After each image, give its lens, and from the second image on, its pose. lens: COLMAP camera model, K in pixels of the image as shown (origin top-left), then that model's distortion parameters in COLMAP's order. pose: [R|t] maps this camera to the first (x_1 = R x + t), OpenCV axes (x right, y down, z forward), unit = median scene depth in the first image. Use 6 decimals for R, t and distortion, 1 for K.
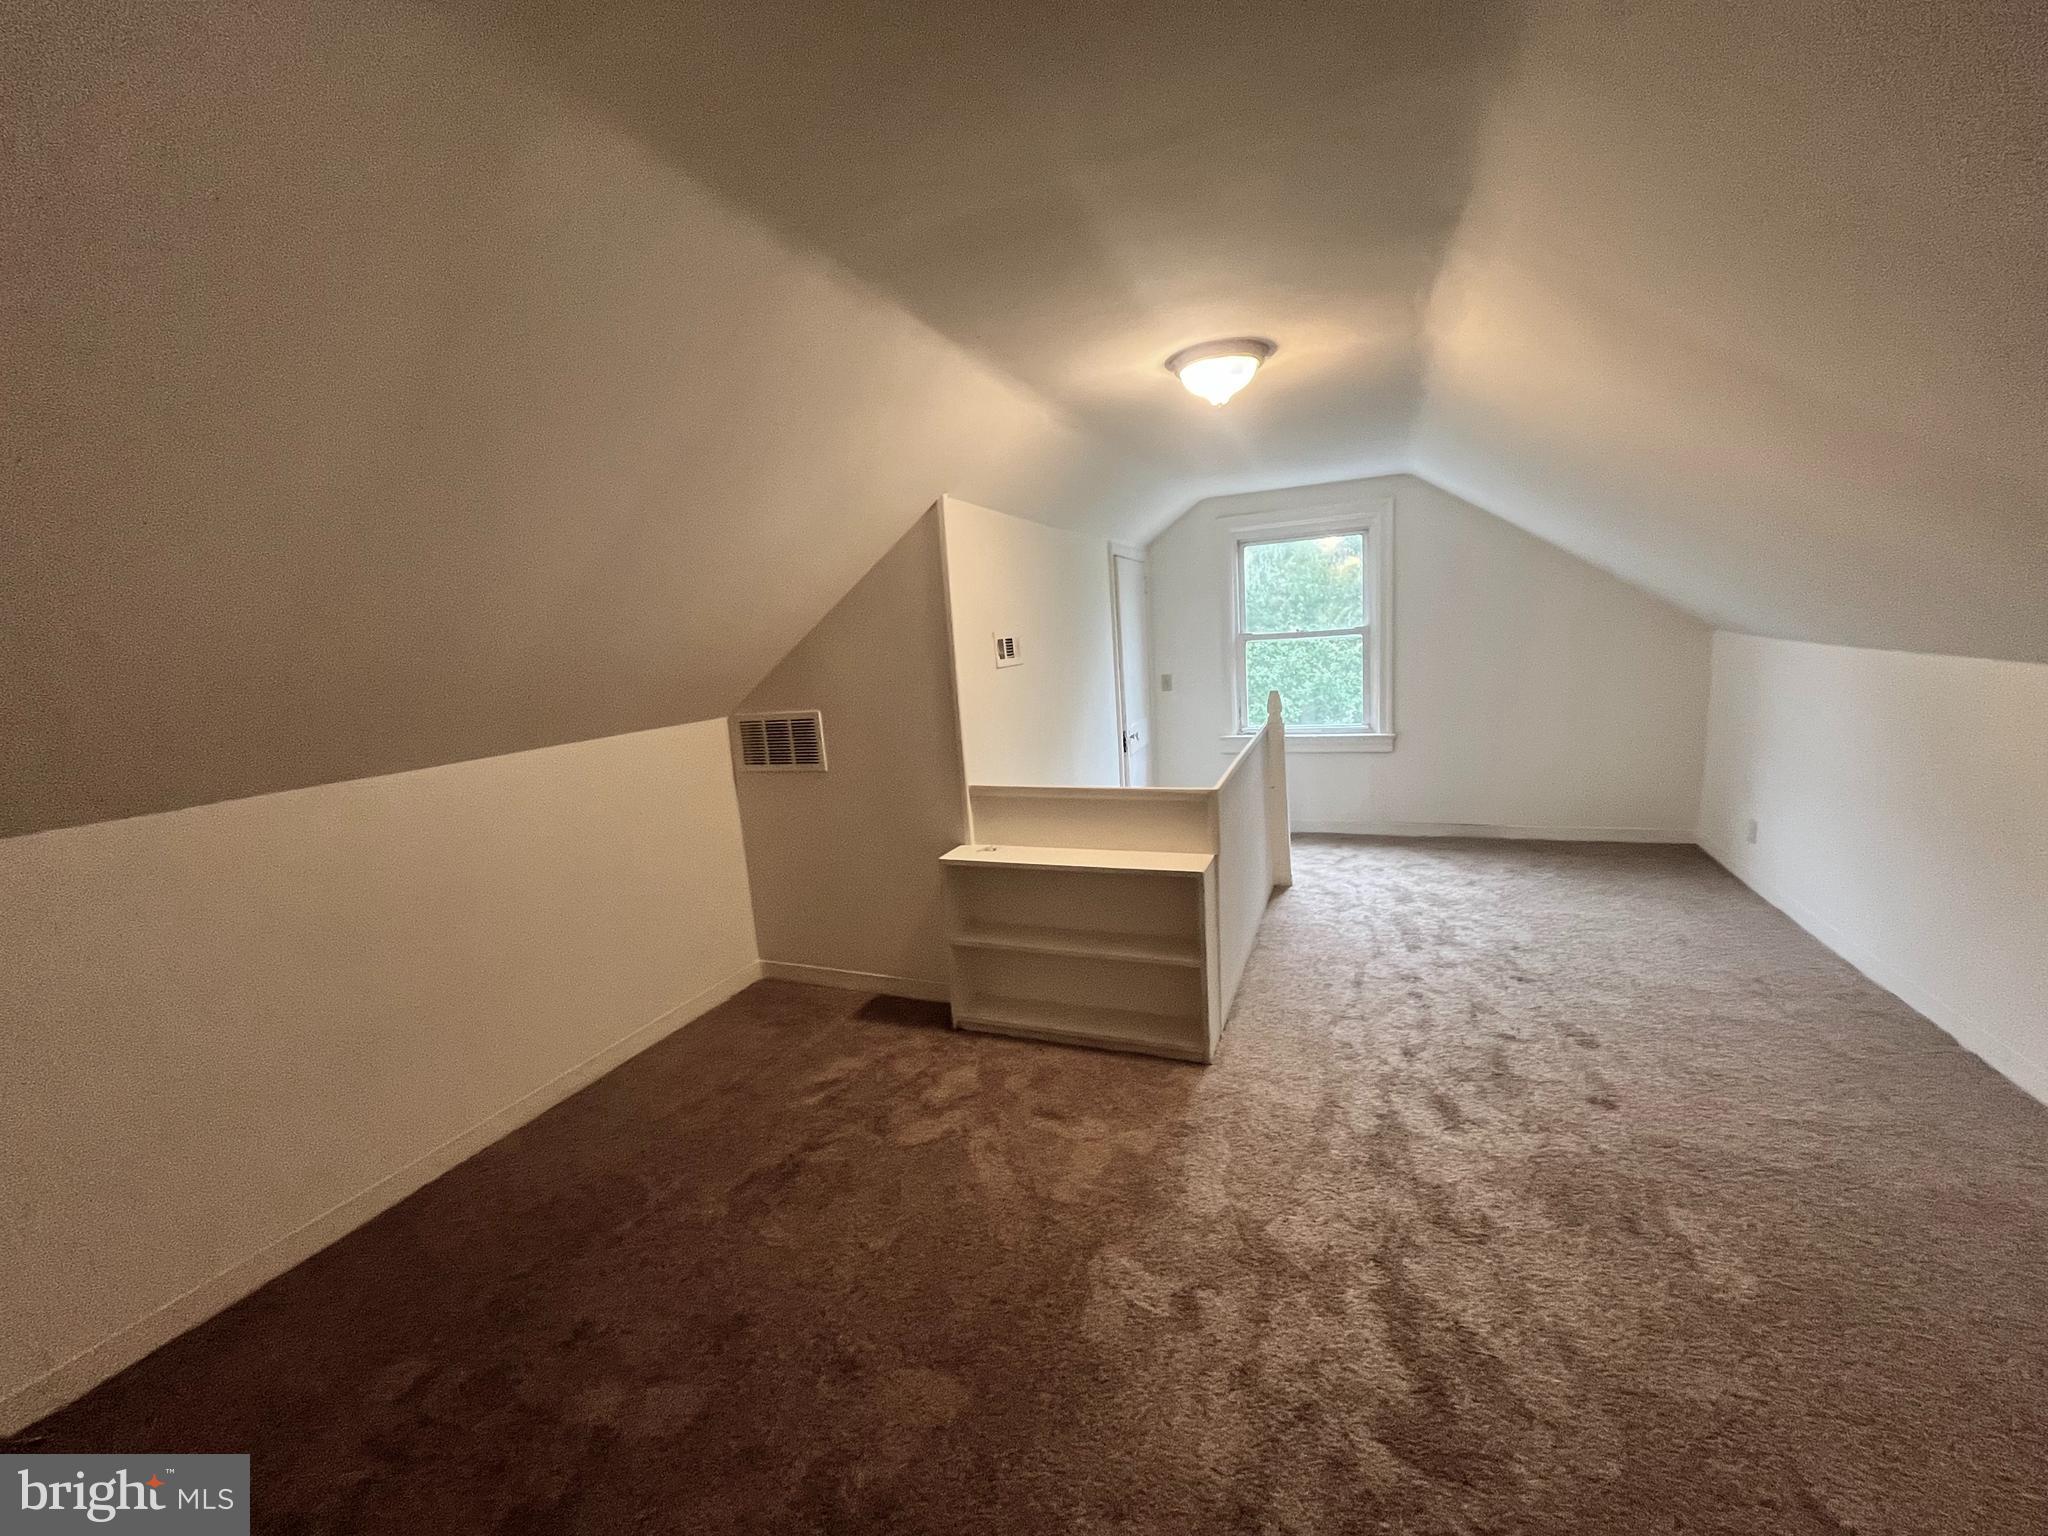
lens RADIAL K [[825.8, 0, 1020.2], [0, 825.8, 768.5], [0, 0, 1]] dist [-0.002958, -0.000425]
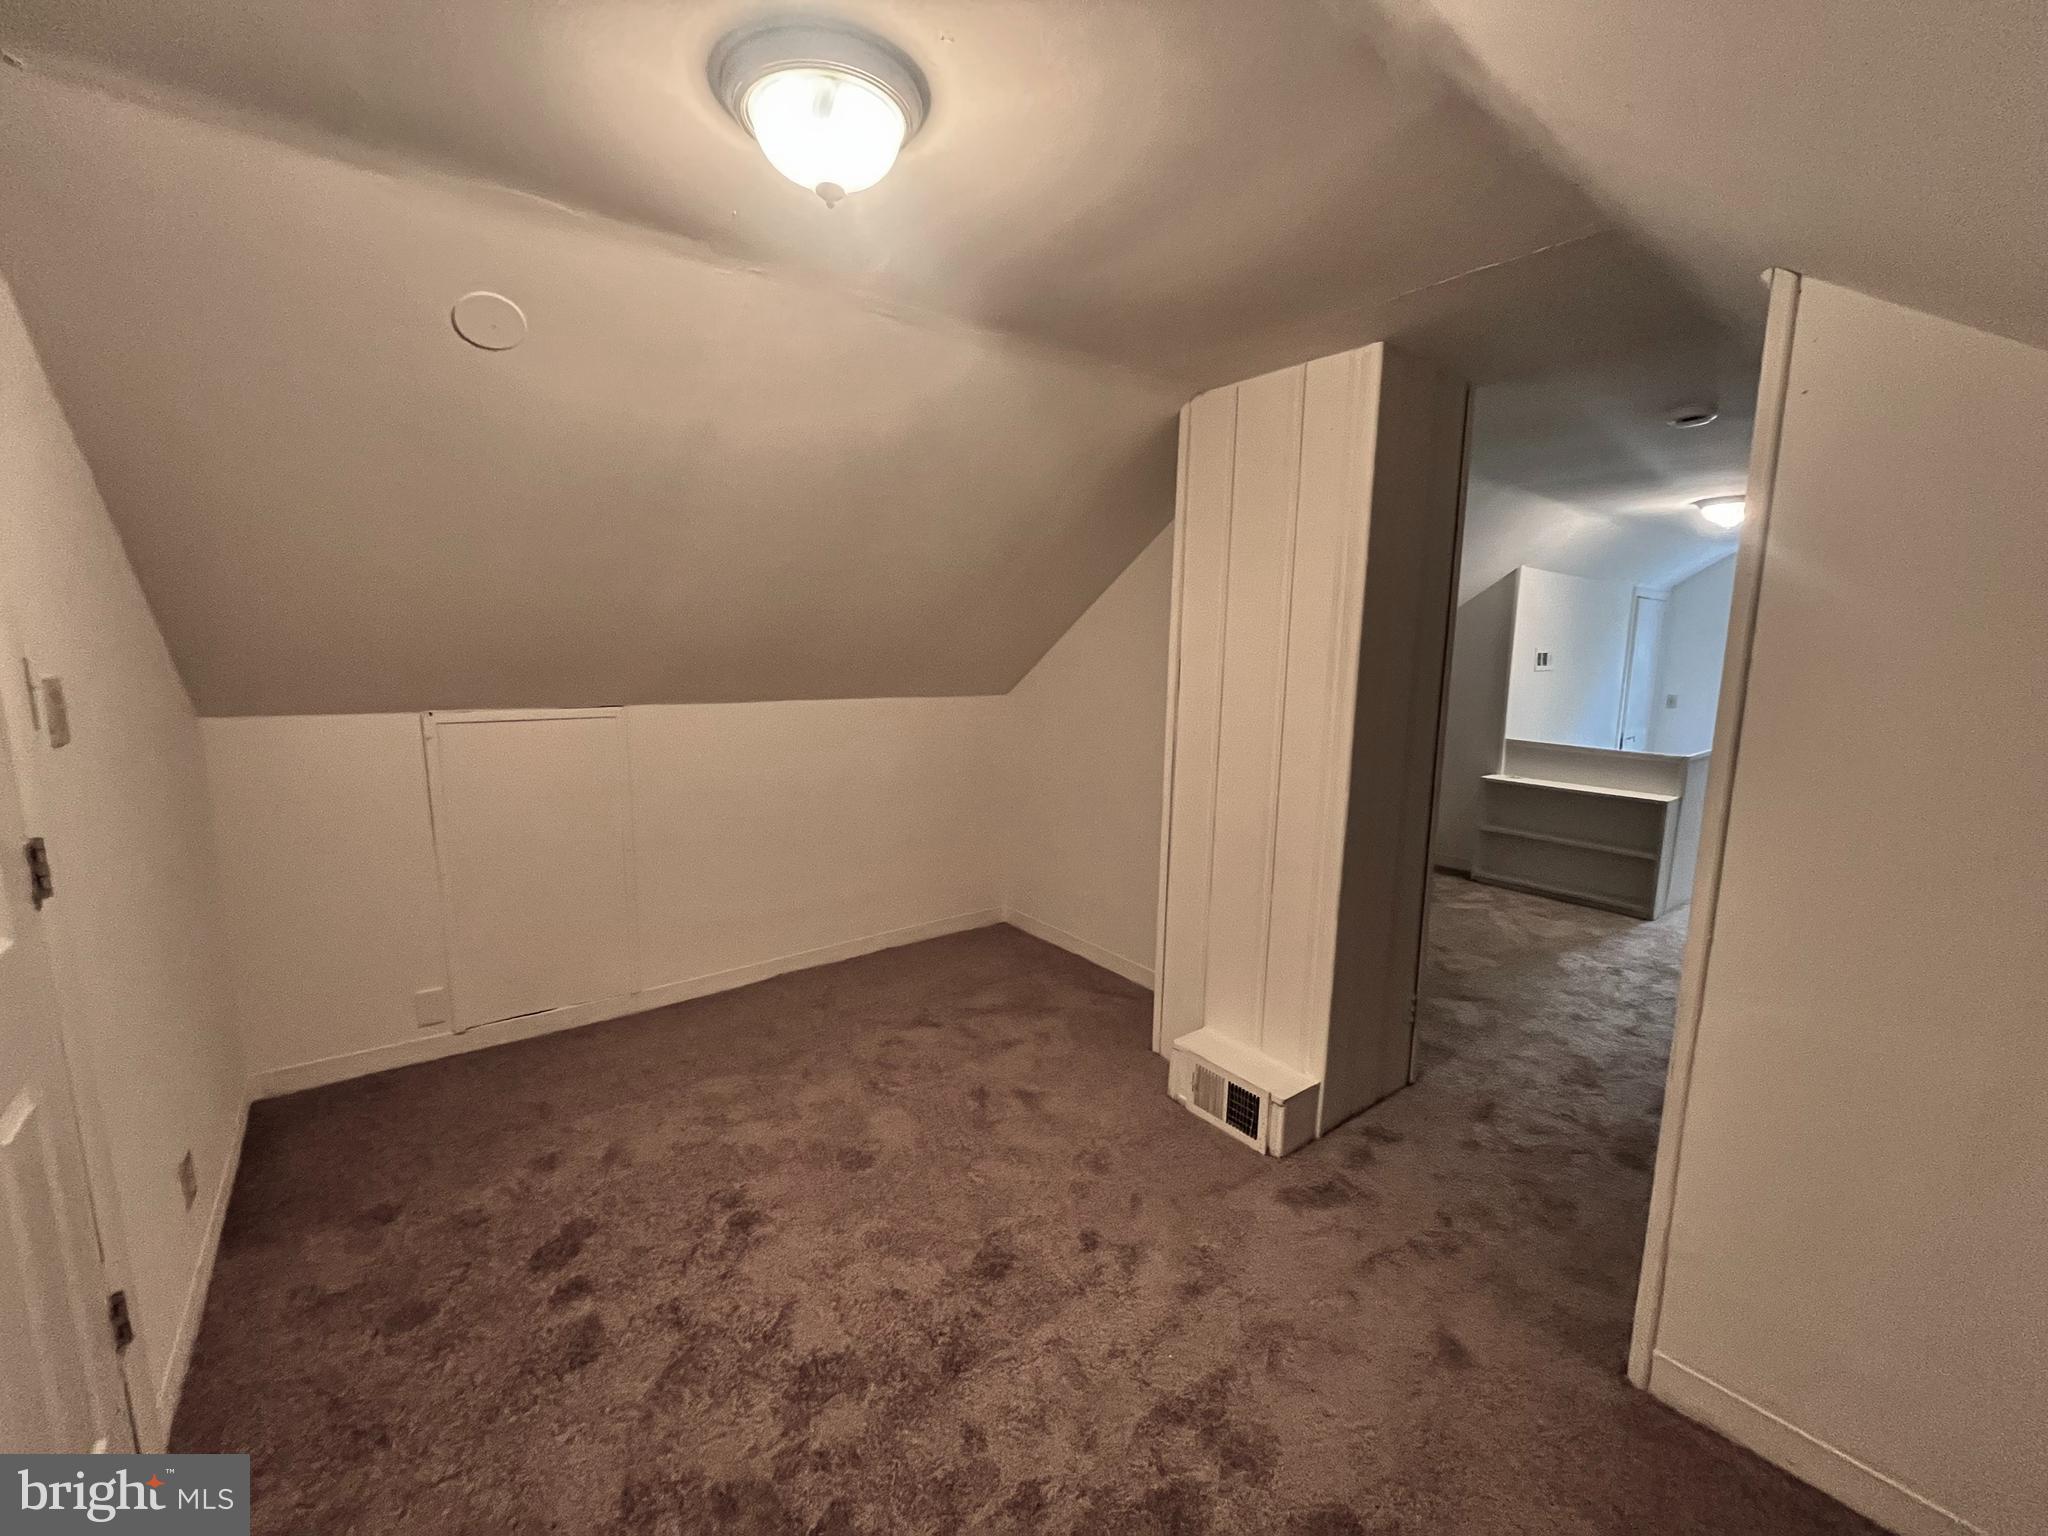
lens RADIAL K [[825.8, 0, 1020.2], [0, 825.8, 768.5], [0, 0, 1]] dist [-0.002958, -0.000425]
pose [[0.868132, 0.153890, -0.471874, -0.135995], [-0.152556, 0.987429, 0.041360, 0.183362], [0.472307, 0.036081, 0.880695, -1.055058]]
